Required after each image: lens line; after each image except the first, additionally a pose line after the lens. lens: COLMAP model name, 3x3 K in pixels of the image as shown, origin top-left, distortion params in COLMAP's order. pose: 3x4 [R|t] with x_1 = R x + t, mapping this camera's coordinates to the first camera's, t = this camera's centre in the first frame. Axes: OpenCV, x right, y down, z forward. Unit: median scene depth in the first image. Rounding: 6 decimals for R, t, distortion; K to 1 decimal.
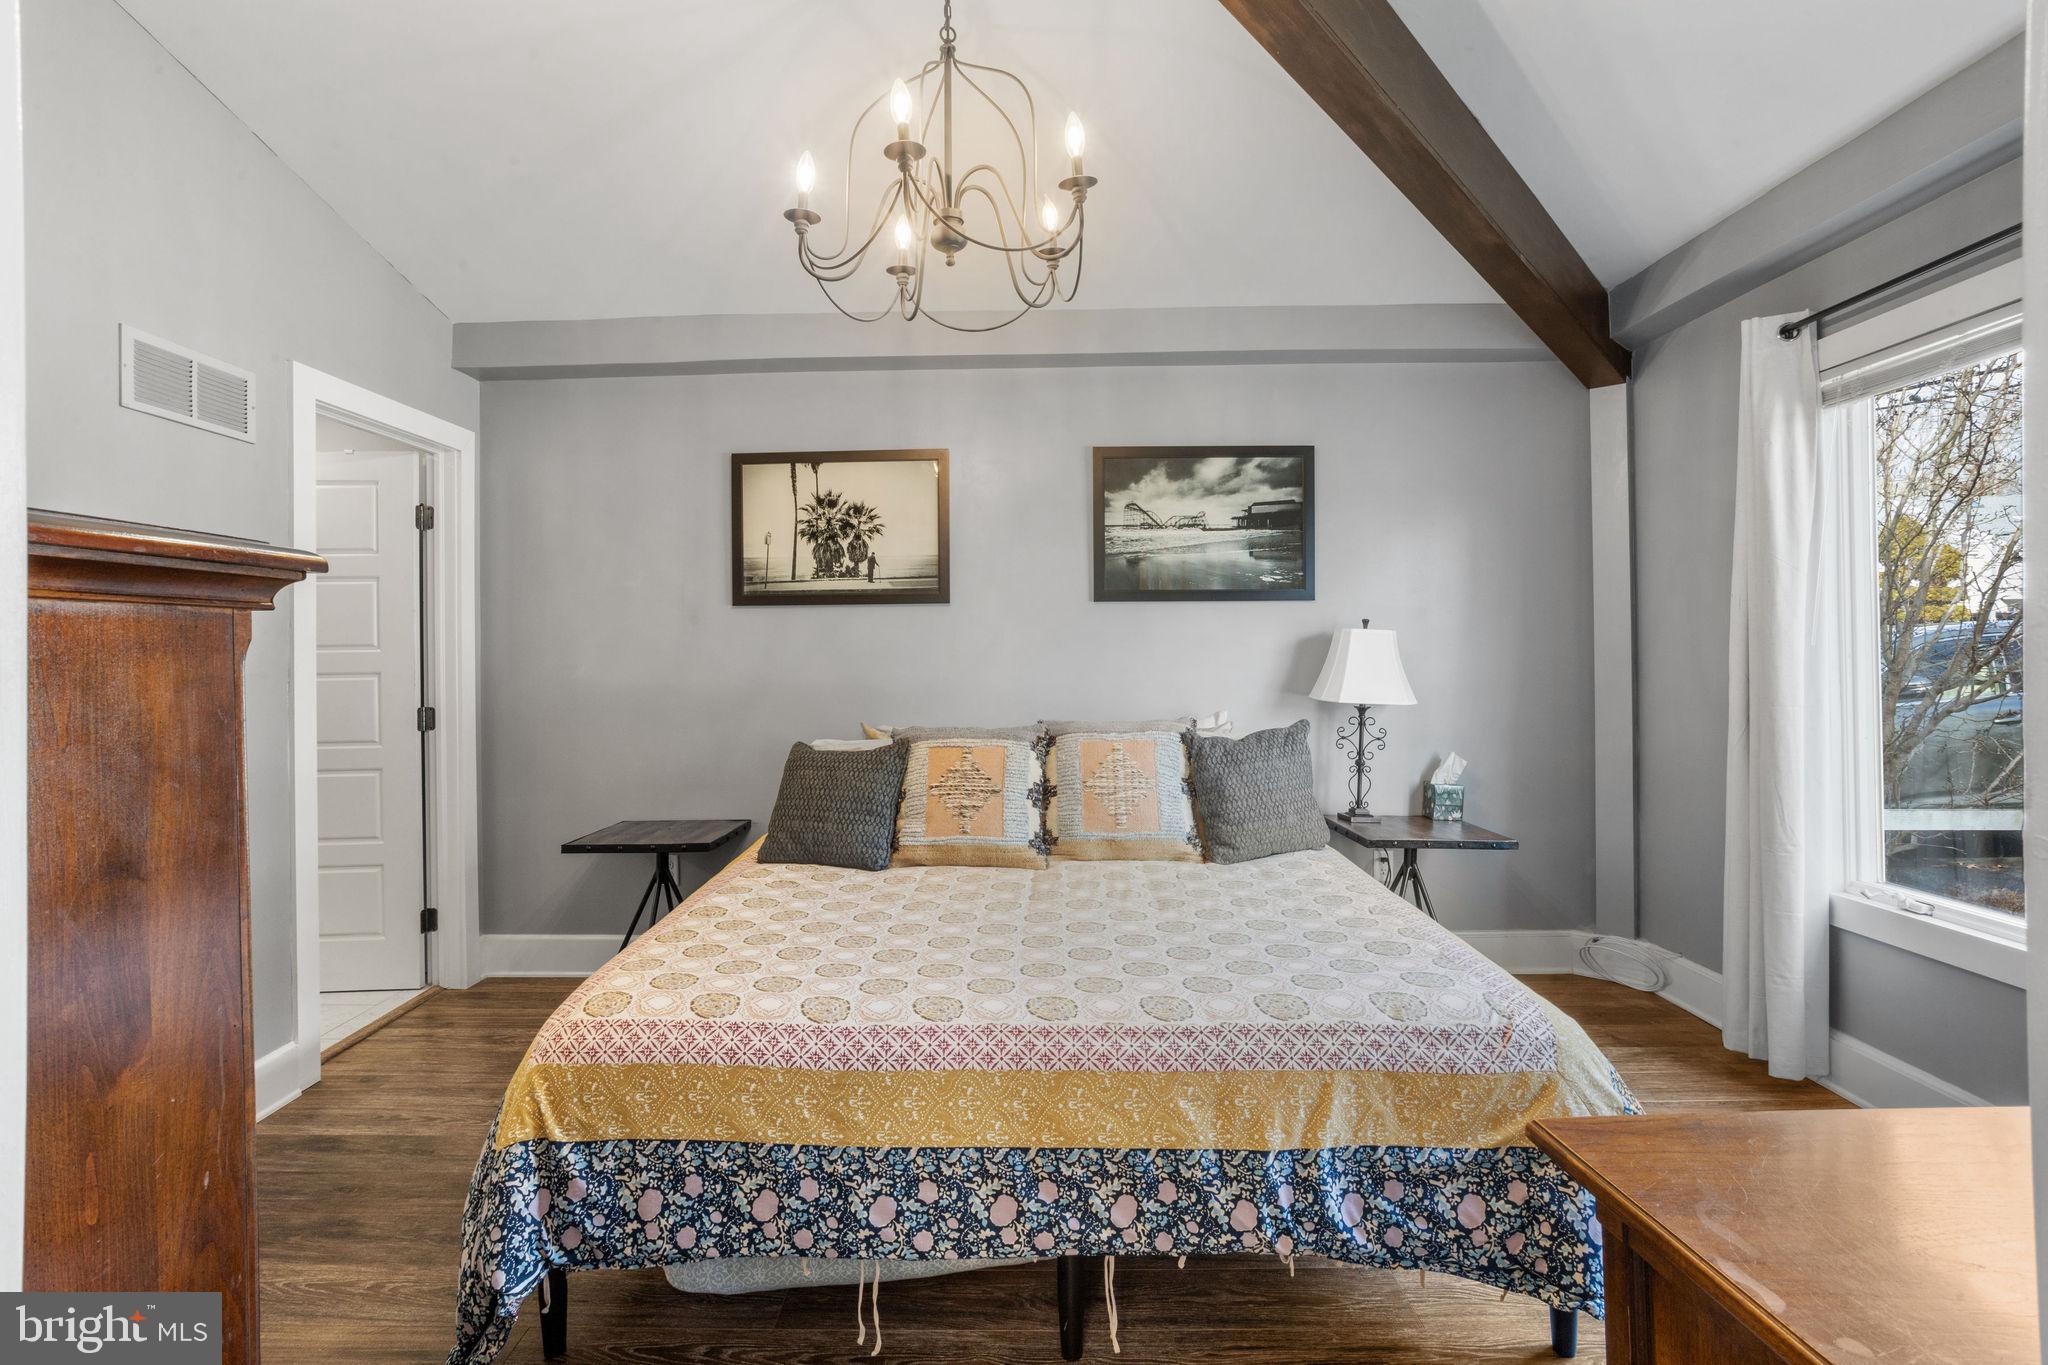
lens RADIAL K [[984.6, 0, 989.9], [0, 984.6, 651.7], [0, 0, 1]] dist [-0.040661, 0.024301]
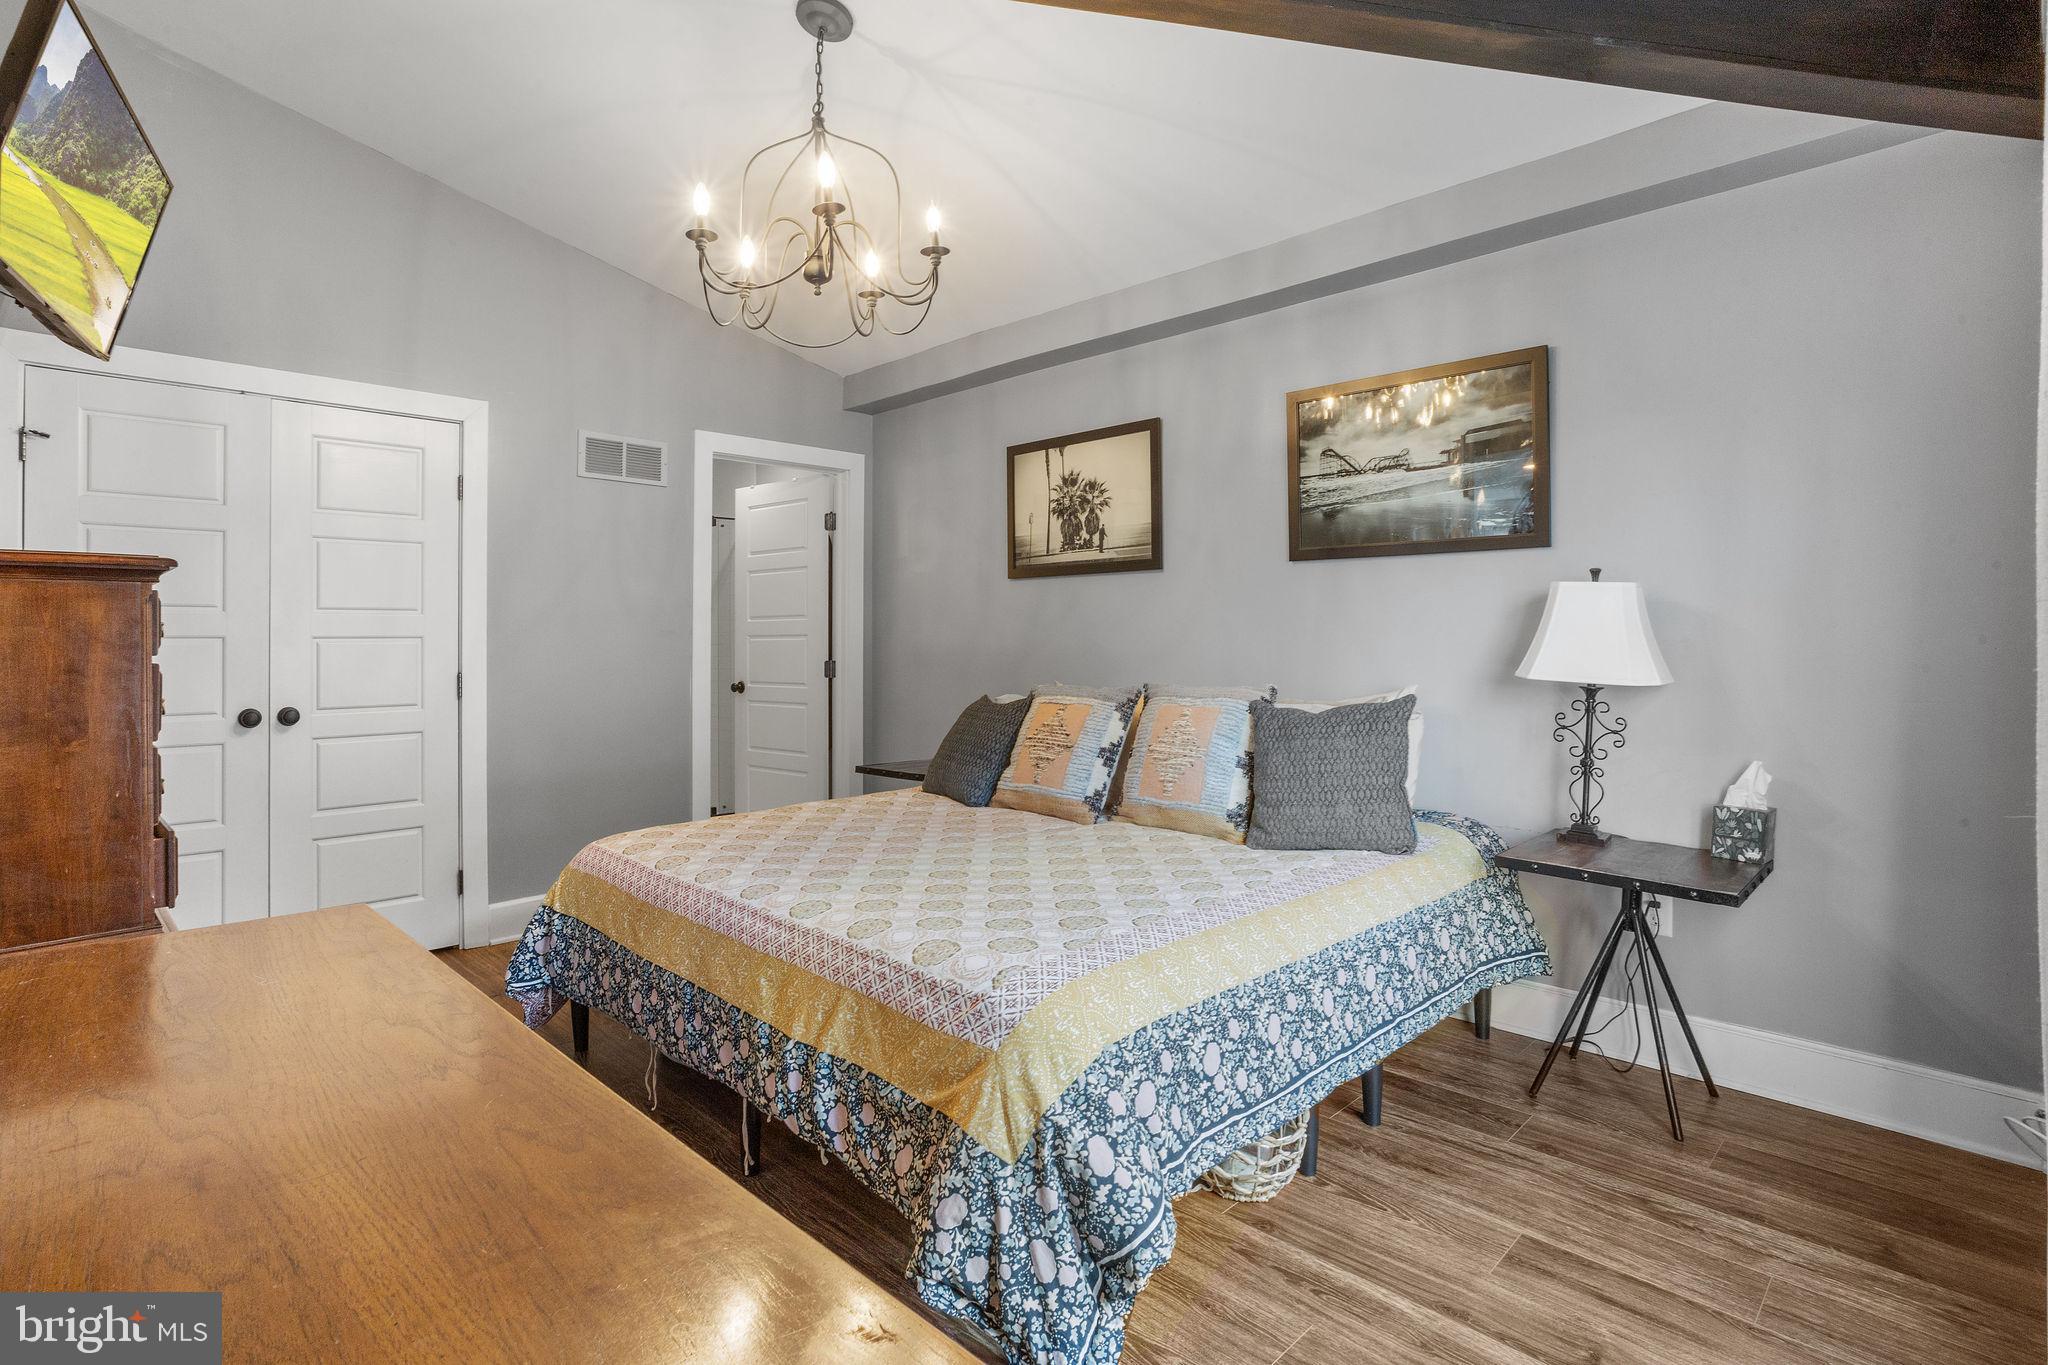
lens RADIAL K [[984.6, 0, 963.9], [0, 984.6, 626.8], [0, 0, 1]] dist [-0.040661, 0.024301]
pose [[0.716880, 0.001306, -0.697196, 0.527919], [-0.004855, 0.999983, -0.003119, 0.014359], [0.697180, 0.005621, 0.716874, 0.136522]]
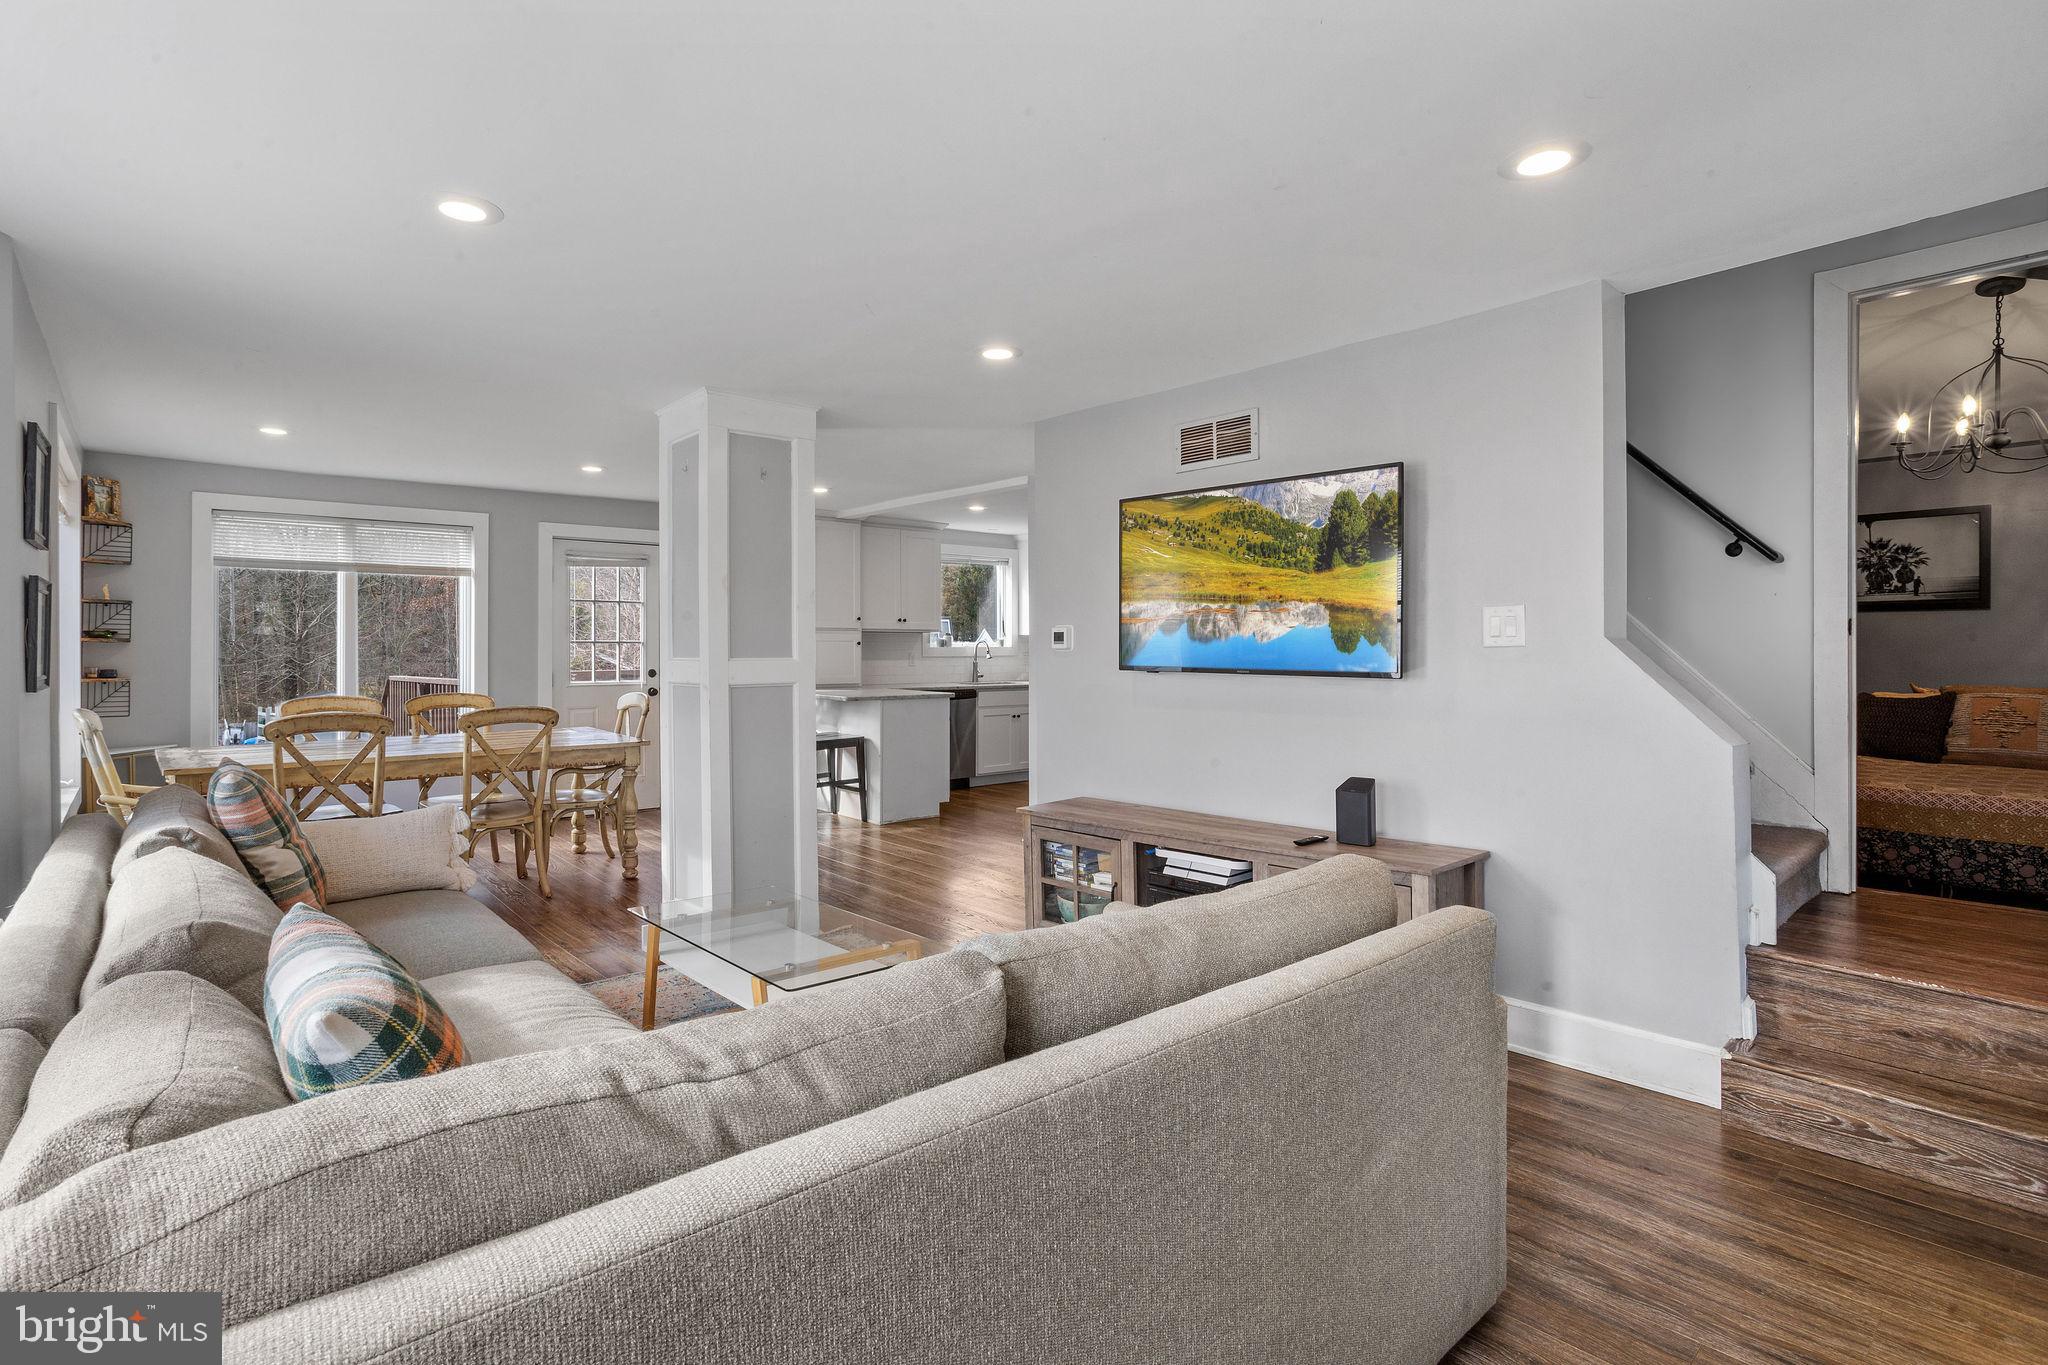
lens RADIAL K [[984.6, 0, 1012.7], [0, 984.6, 665.5], [0, 0, 1]] dist [-0.040661, 0.024301]
pose [[0.682813, 0.007898, -0.730550, 0.021942], [0.000411, 0.999937, 0.011195, 0.022268], [0.730593, -0.007944, 0.682767, -1.104074]]
